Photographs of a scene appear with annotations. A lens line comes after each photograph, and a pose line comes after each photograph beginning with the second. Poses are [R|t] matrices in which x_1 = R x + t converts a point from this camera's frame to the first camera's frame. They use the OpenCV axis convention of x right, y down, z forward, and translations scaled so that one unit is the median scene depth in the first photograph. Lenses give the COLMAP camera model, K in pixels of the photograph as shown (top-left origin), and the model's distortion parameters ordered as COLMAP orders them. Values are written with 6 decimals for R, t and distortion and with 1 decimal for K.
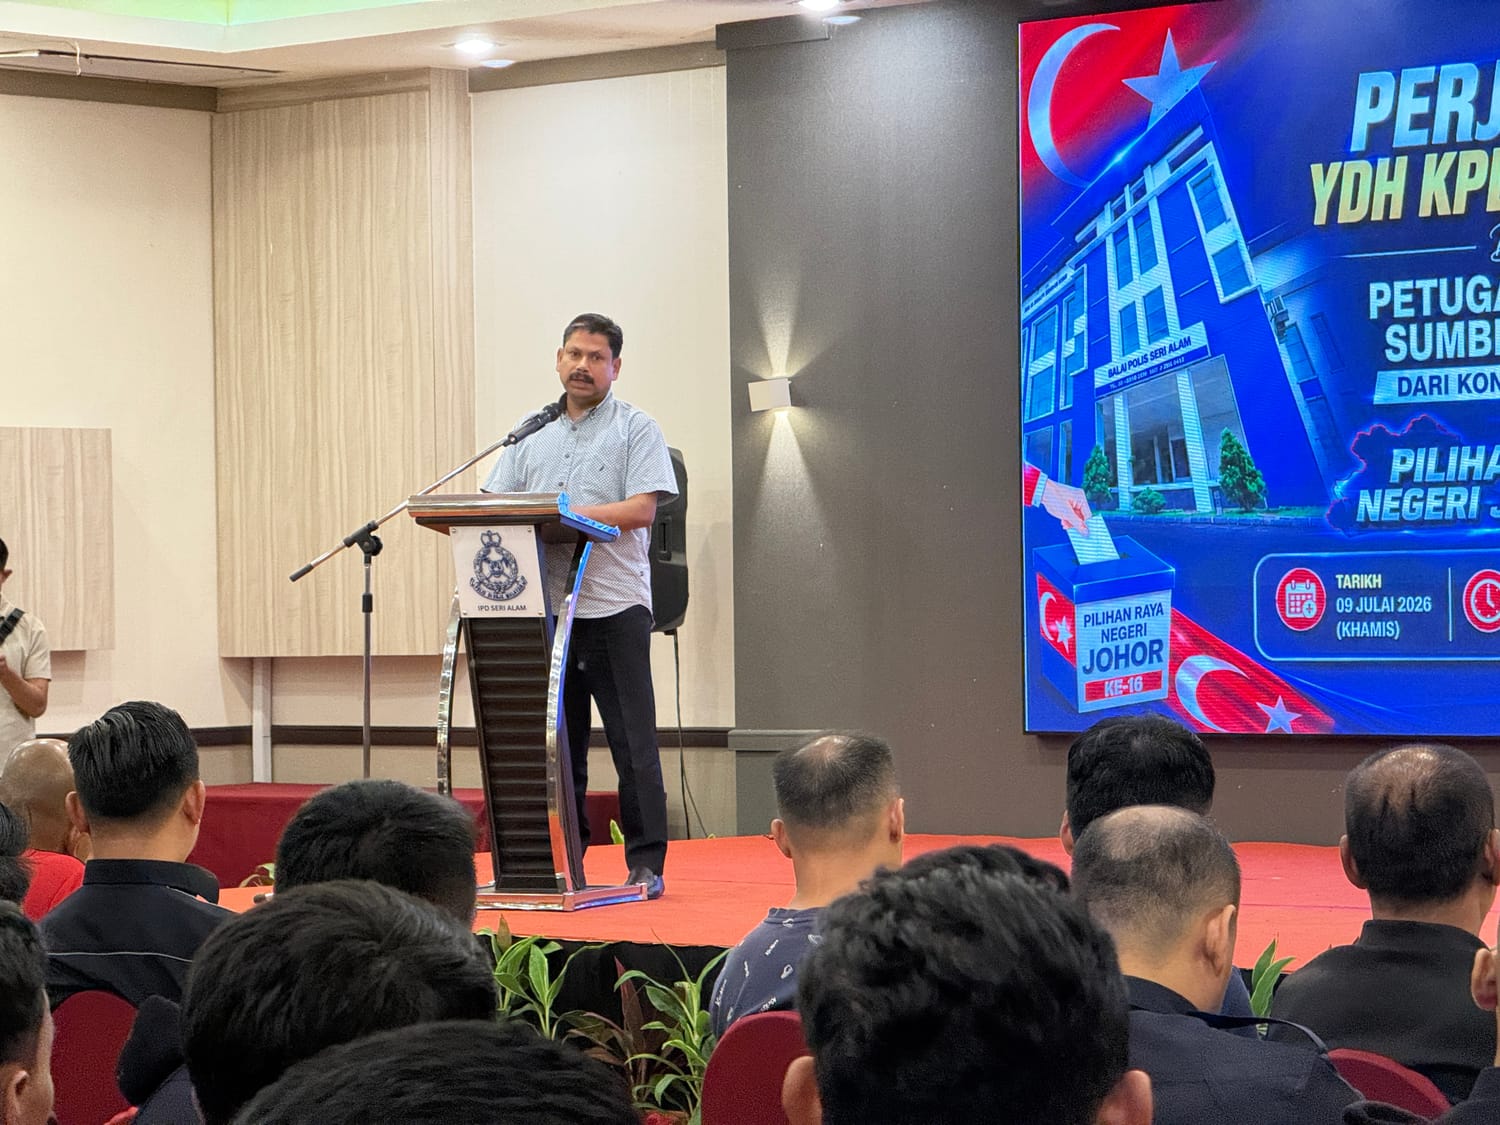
lens RADIAL K [[5238.9, 0, 750.0], [0, 5238.9, 562.5], [0, 0, 1]] dist [0.562973, 0.013037]
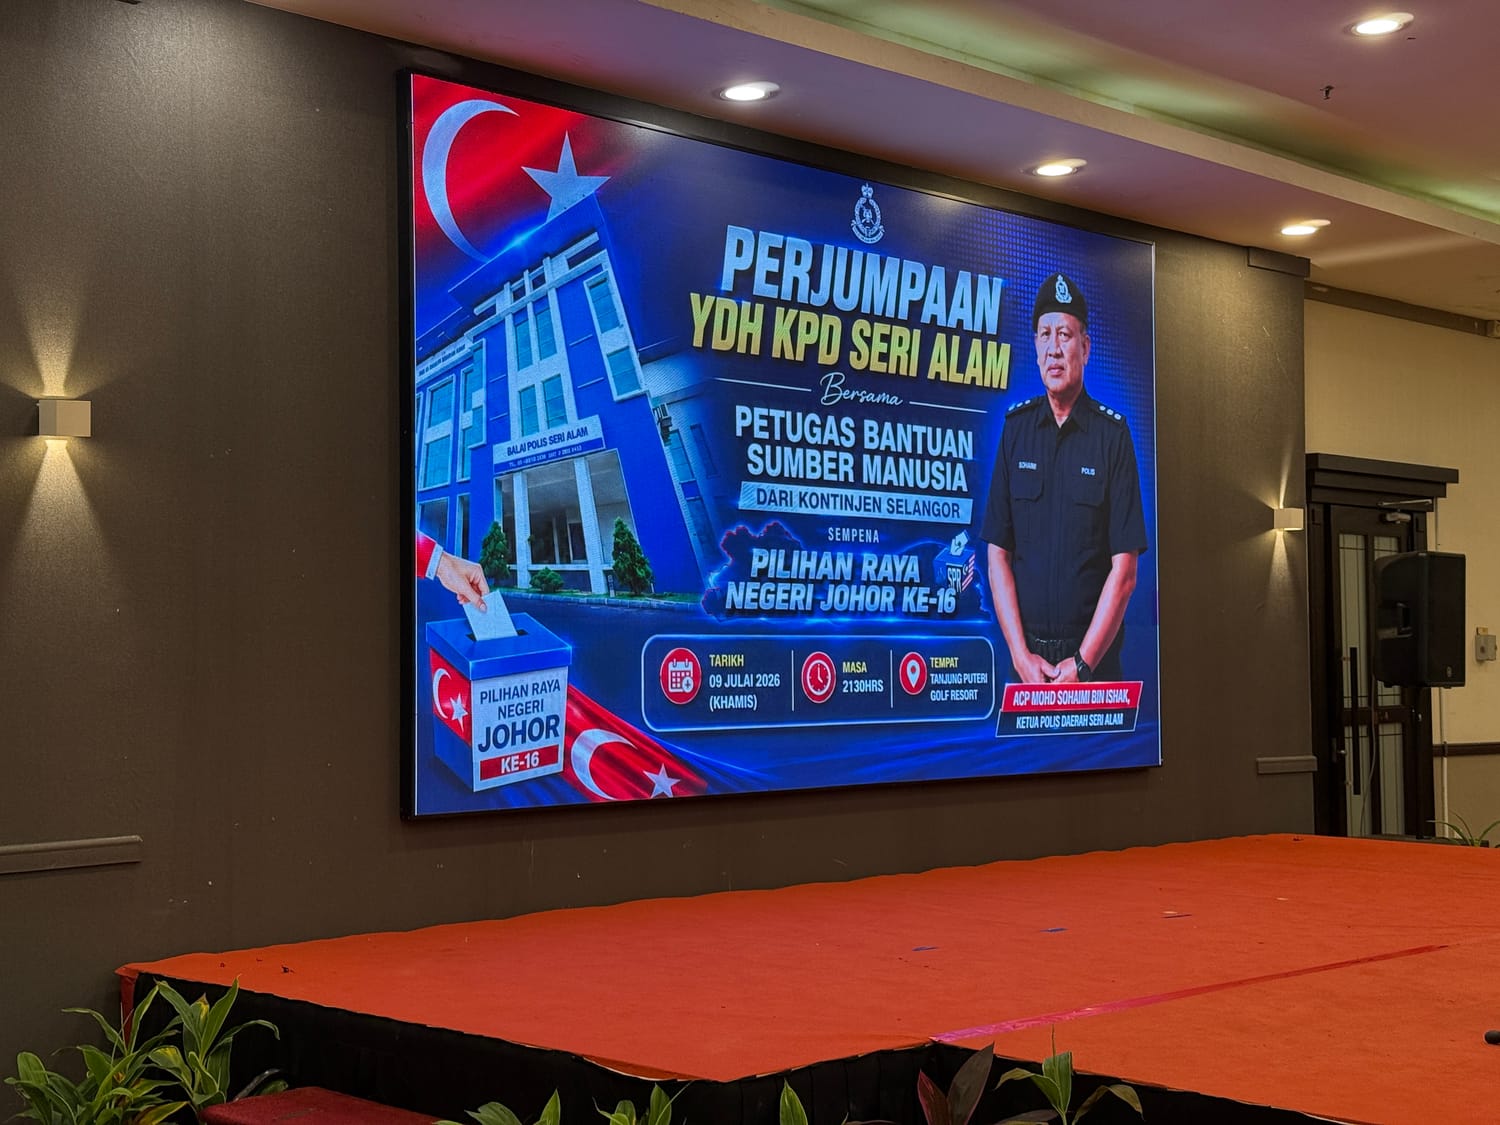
lens RADIAL K [[2110.3, 0, 750.0], [0, 2110.3, 562.5], [0, 0, 1]] dist [0.144539, 0.008058]
pose [[0.985234, 0.012102, 0.170782, 0.043466], [-0.004223, 0.998913, -0.046426, 0.003800], [-0.171159, 0.045019, 0.984214, 0.574061]]
